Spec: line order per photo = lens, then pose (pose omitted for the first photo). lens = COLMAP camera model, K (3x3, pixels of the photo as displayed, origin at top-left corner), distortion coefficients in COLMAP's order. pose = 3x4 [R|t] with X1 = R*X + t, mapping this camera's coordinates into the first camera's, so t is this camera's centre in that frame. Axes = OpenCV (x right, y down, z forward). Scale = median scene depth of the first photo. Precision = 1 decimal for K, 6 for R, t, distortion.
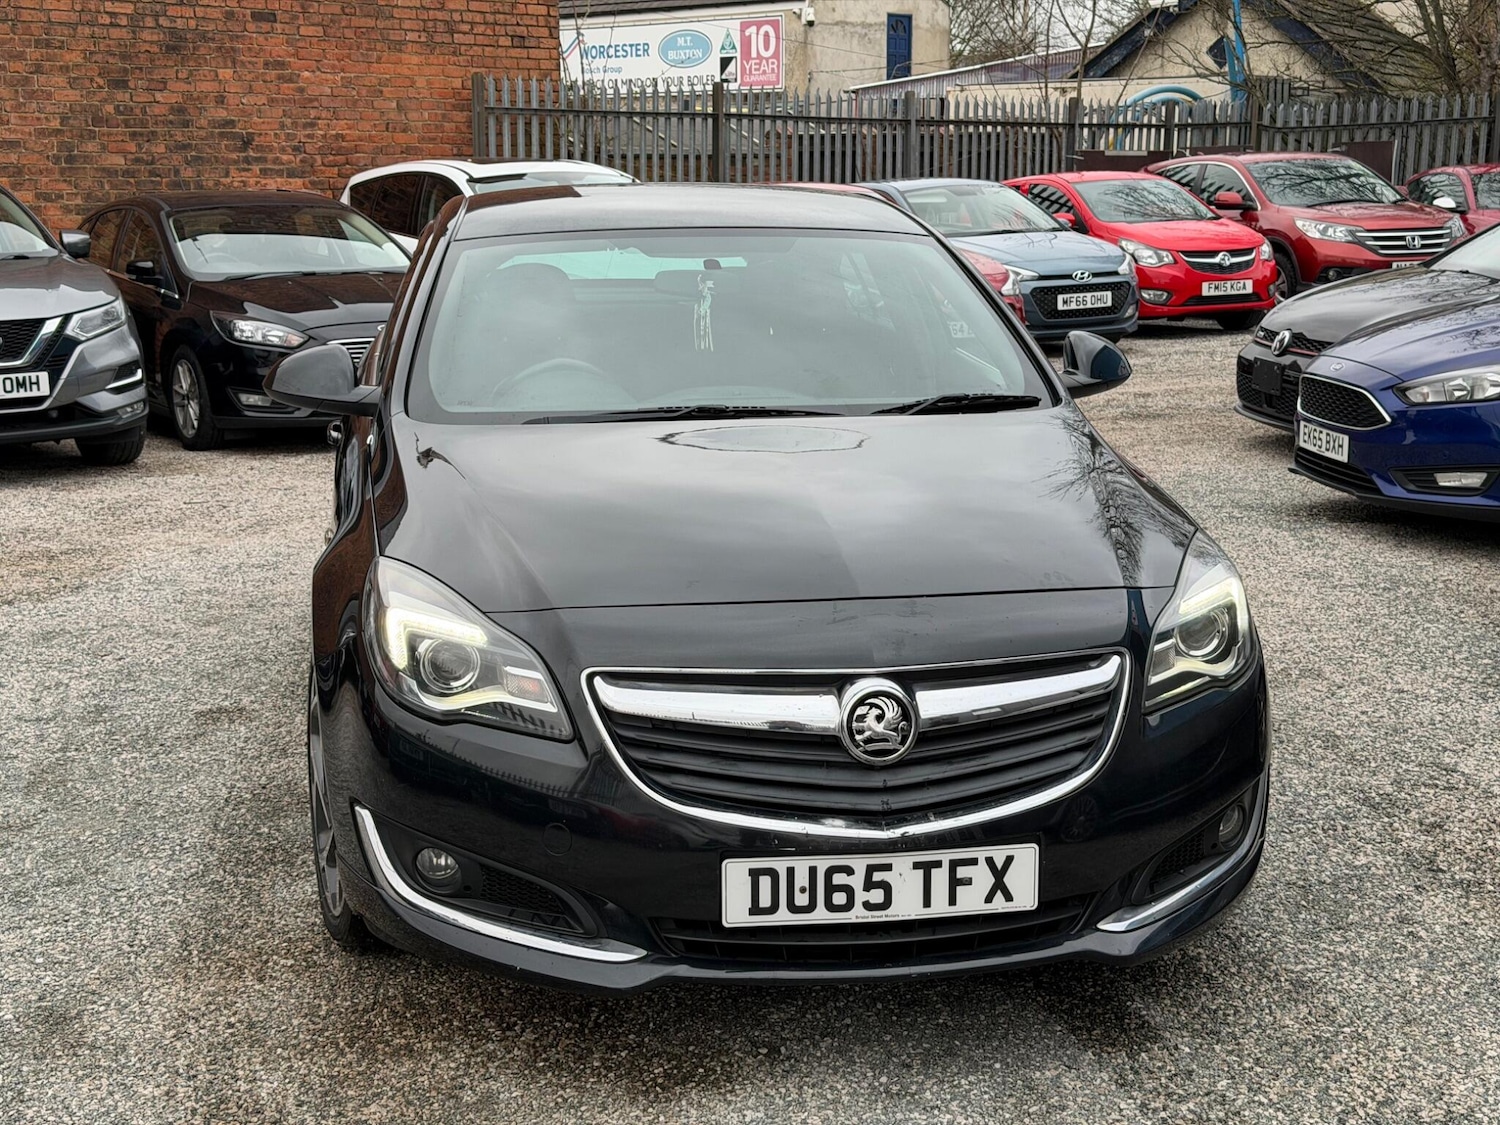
lens RADIAL K [[2085.4, 0, 742.7], [0, 2085.4, 558.5], [0, 0, 1]] dist [0.120354, 0.000000]
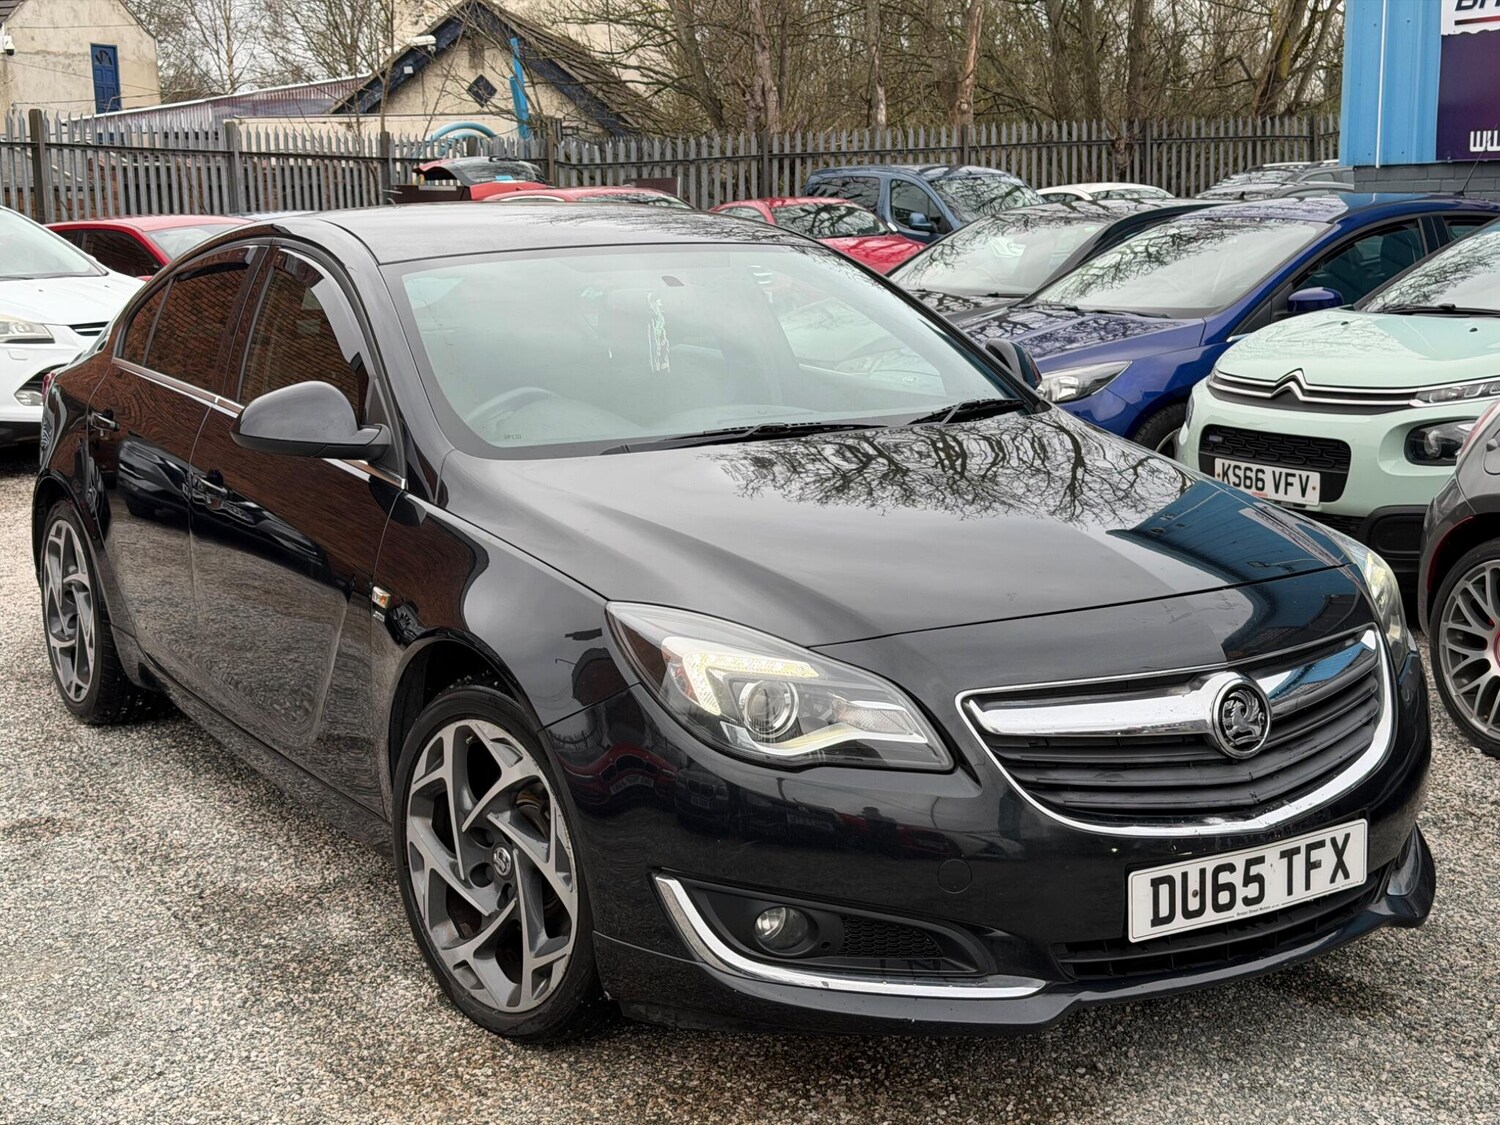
lens RADIAL K [[2085.4, 0, 744.3], [0, 2085.4, 563.9], [0, 0, 1]] dist [0.120354, 0.000000]
pose [[0.921713, -0.080545, 0.379418, -0.154129], [0.086671, 0.996237, 0.000938, -0.004361], [-0.378065, 0.032020, 0.925225, 0.047356]]
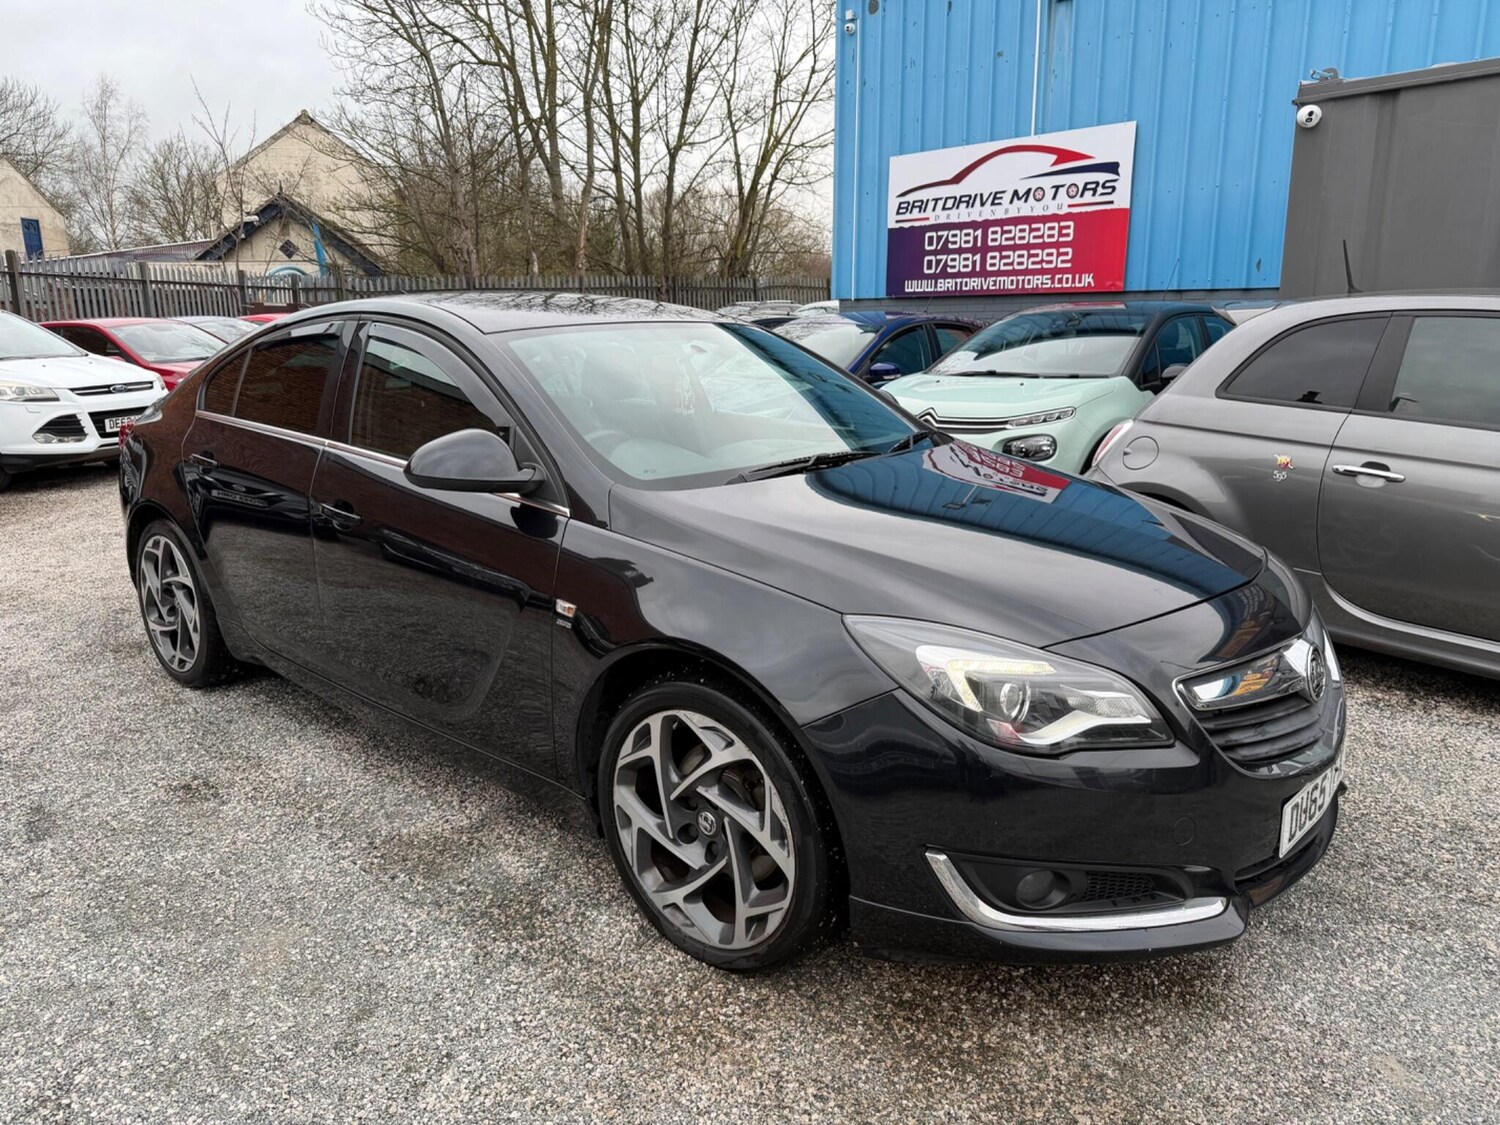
lens RADIAL K [[1054.3, 0, 743.9], [0, 1054.3, 556.9], [0, 0, 1]] dist [0.045968, -0.053986]
pose [[0.767741, -0.146333, 0.623827, -0.181629], [0.123942, 0.989101, 0.079482, -0.026600], [-0.628659, 0.016297, 0.777510, 0.205767]]
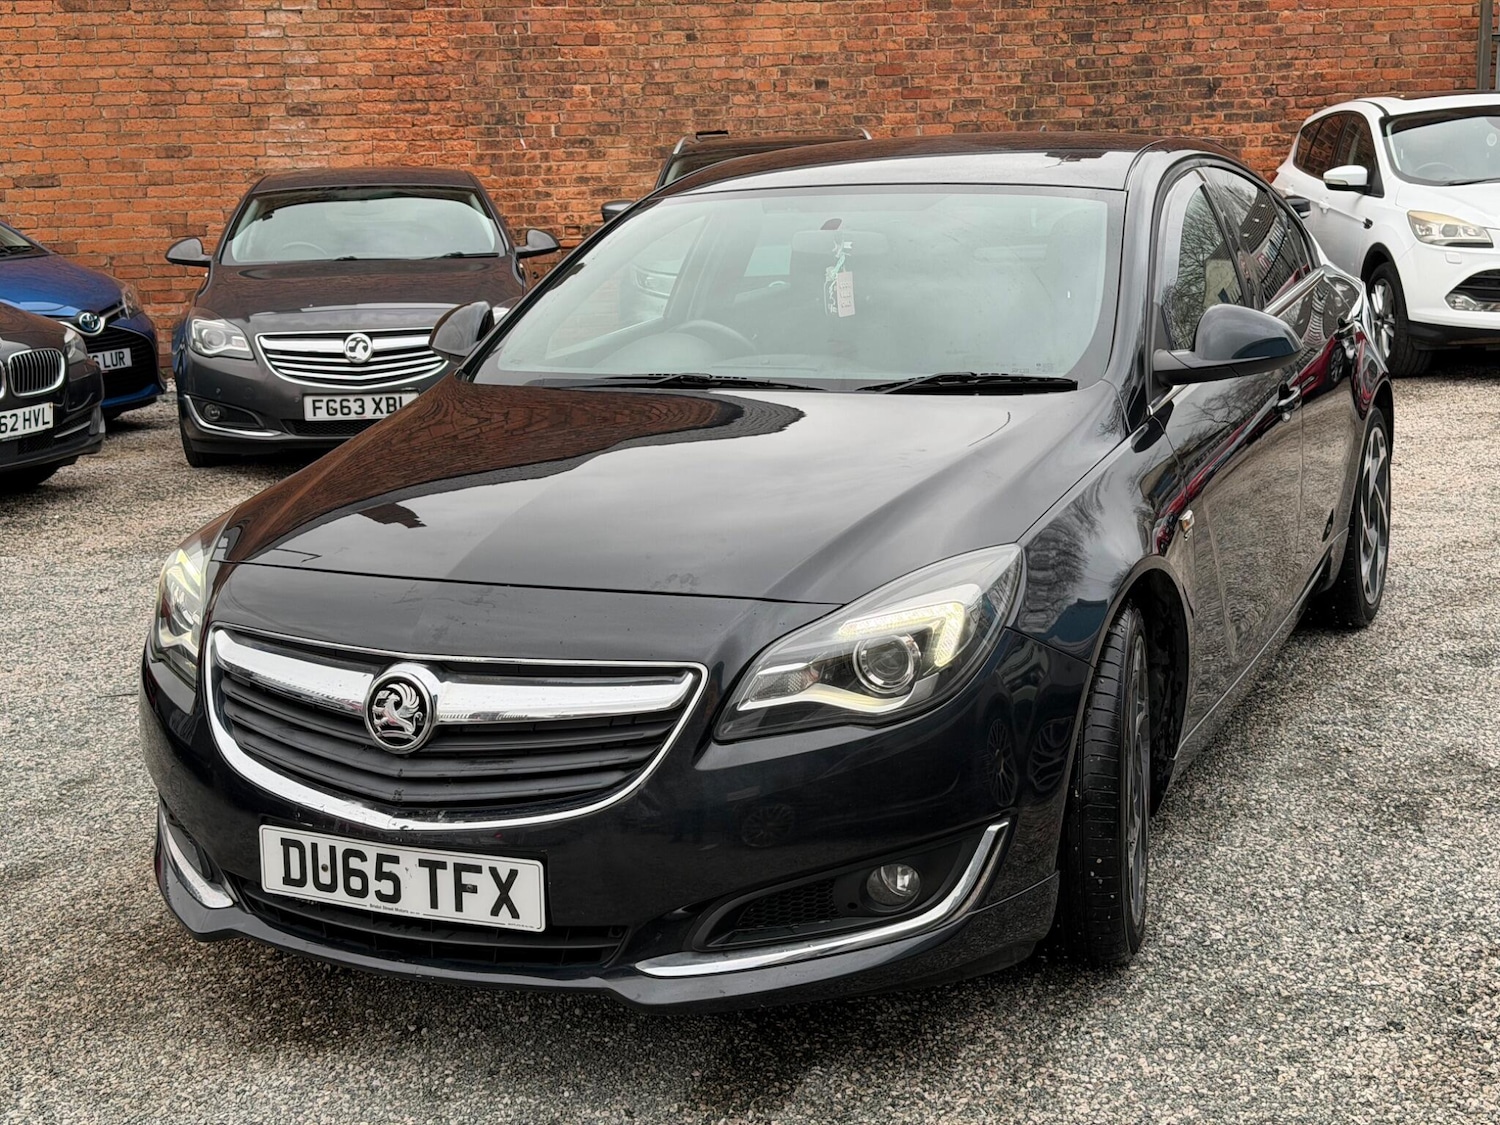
lens RADIAL K [[2085.4, 0, 765.2], [0, 2085.4, 559.2], [0, 0, 1]] dist [0.120354, 0.000000]
pose [[0.829350, 0.091281, -0.551223, 0.214160], [-0.076387, 0.995825, 0.049978, -0.015126], [0.553484, 0.000657, 0.832860, 0.084562]]
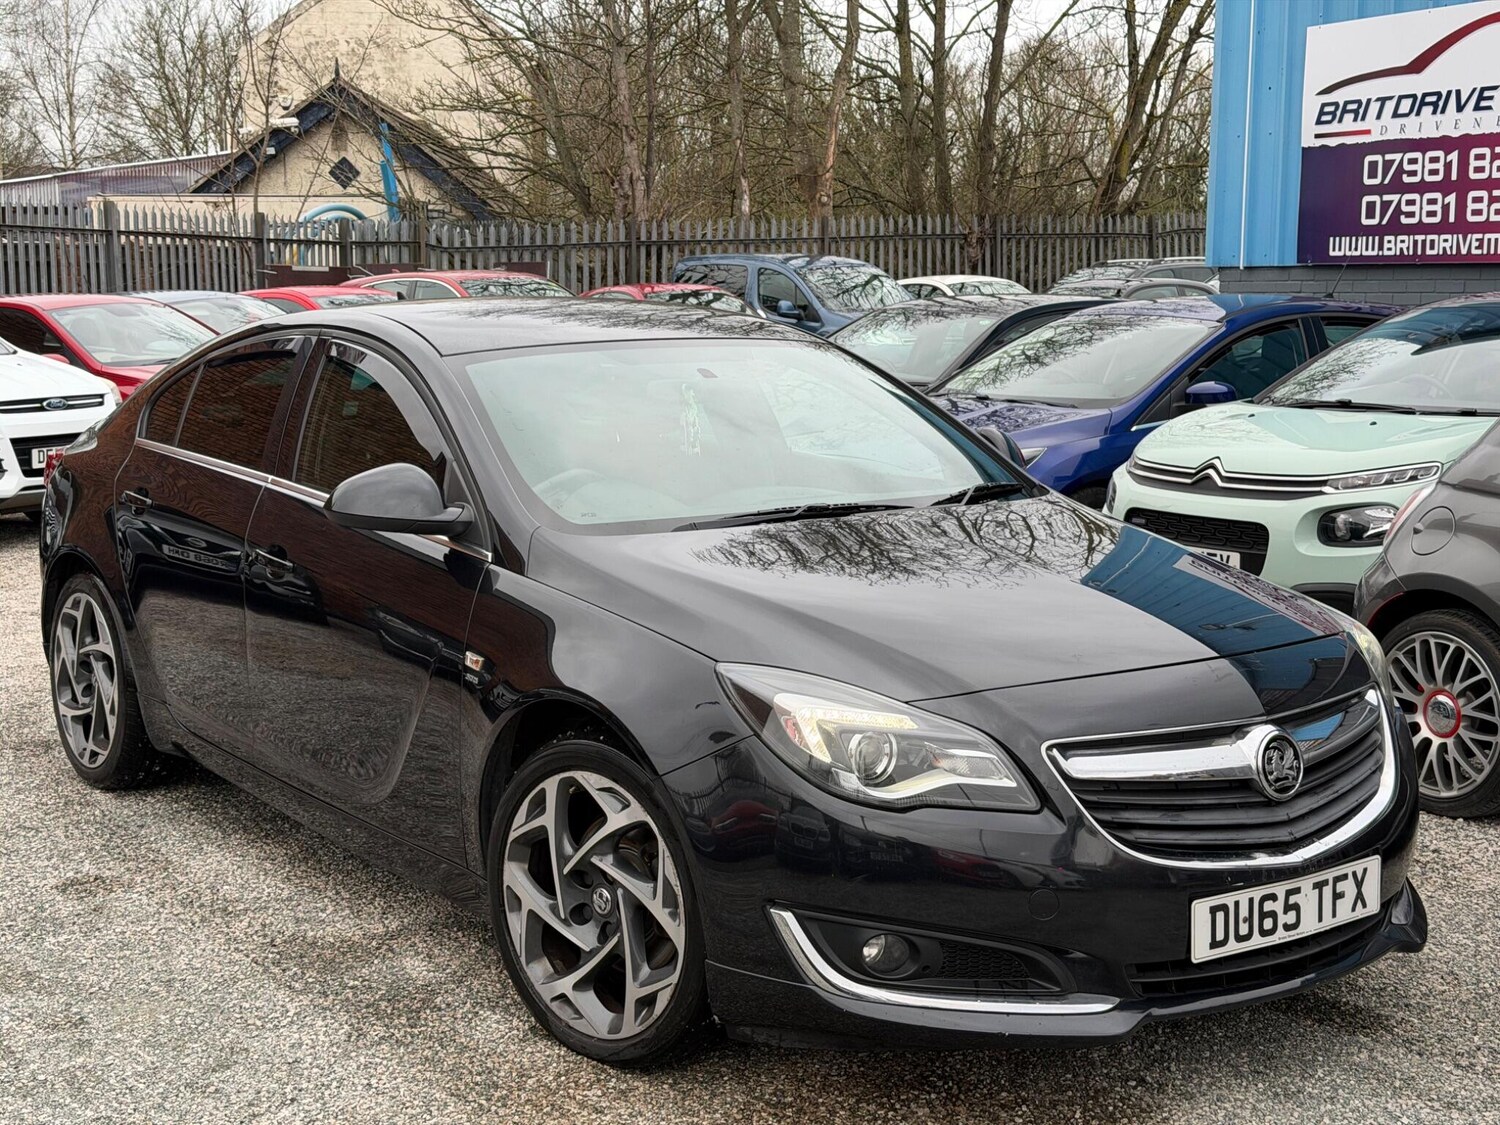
lens RADIAL K [[2085.4, 0, 742.5], [0, 2085.4, 563.7], [0, 0, 1]] dist [0.120354, 0.000000]
pose [[0.887438, -0.062221, 0.456709, -0.207320], [0.085398, 0.995887, -0.030261, -0.005723], [-0.452948, 0.065857, 0.889101, 0.032166]]
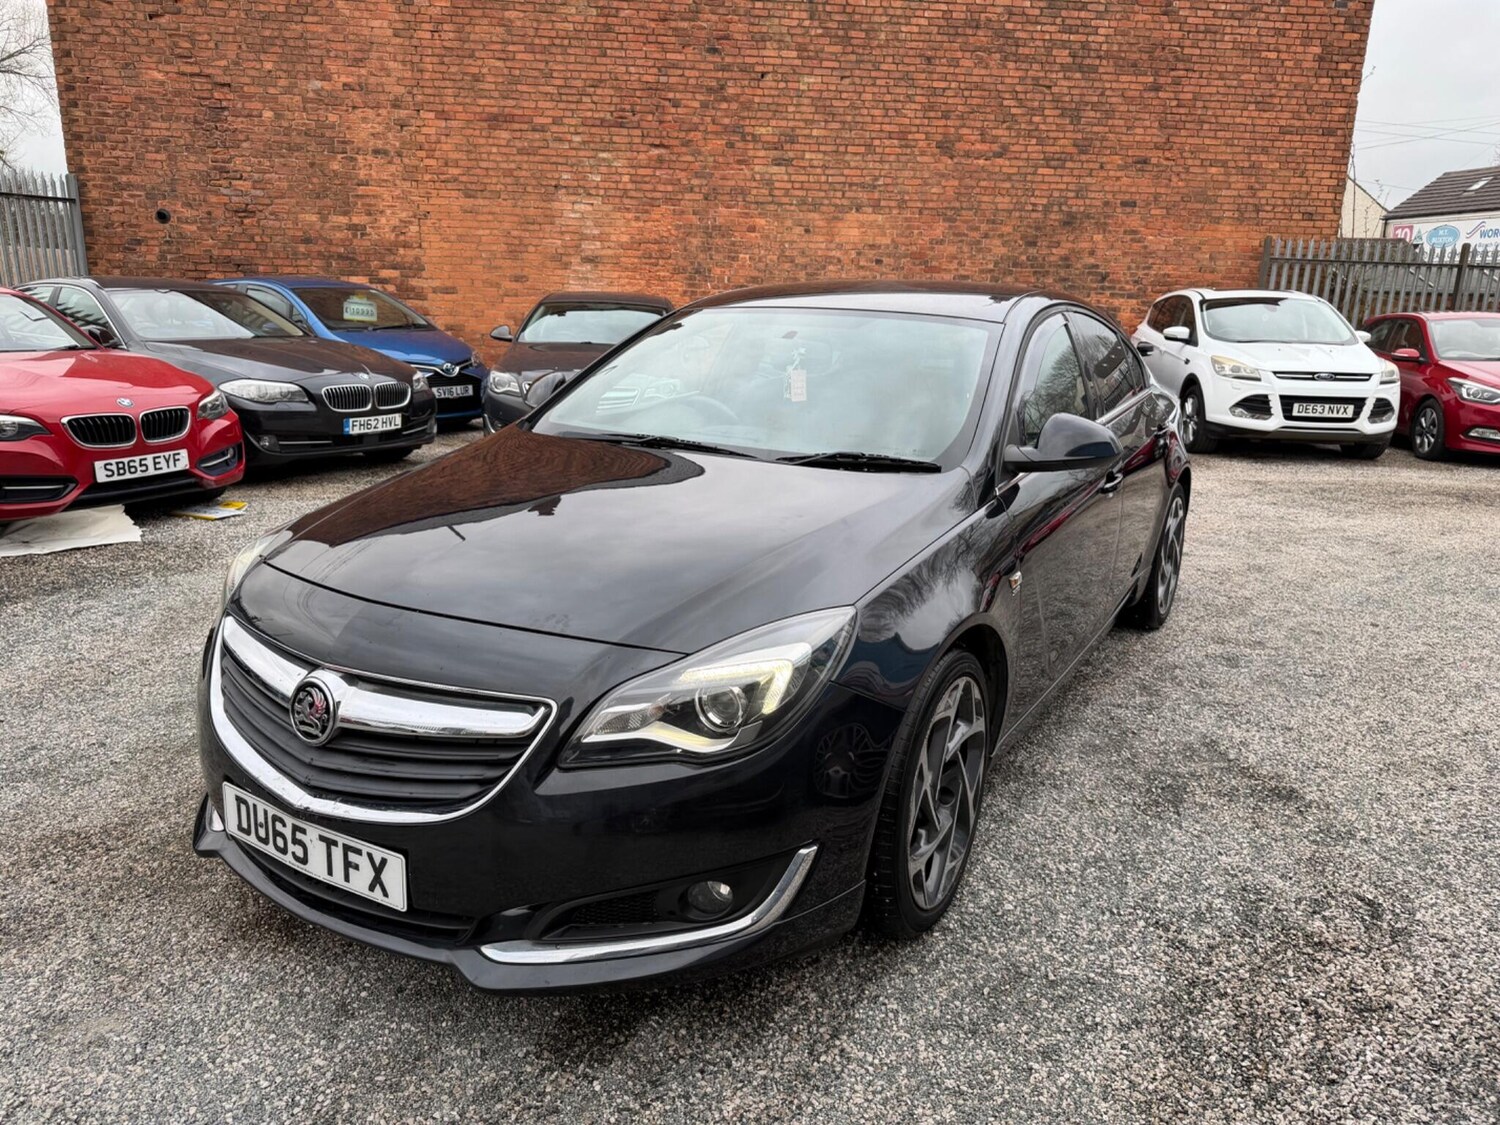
lens RADIAL K [[1054.3, 0, 762.4], [0, 1054.3, 550.1], [0, 0, 1]] dist [0.045968, -0.053986]
pose [[0.765795, 0.179785, -0.617443, 0.176343], [-0.150413, 0.983569, 0.099839, -0.030409], [0.625247, 0.016416, 0.780254, 0.203632]]
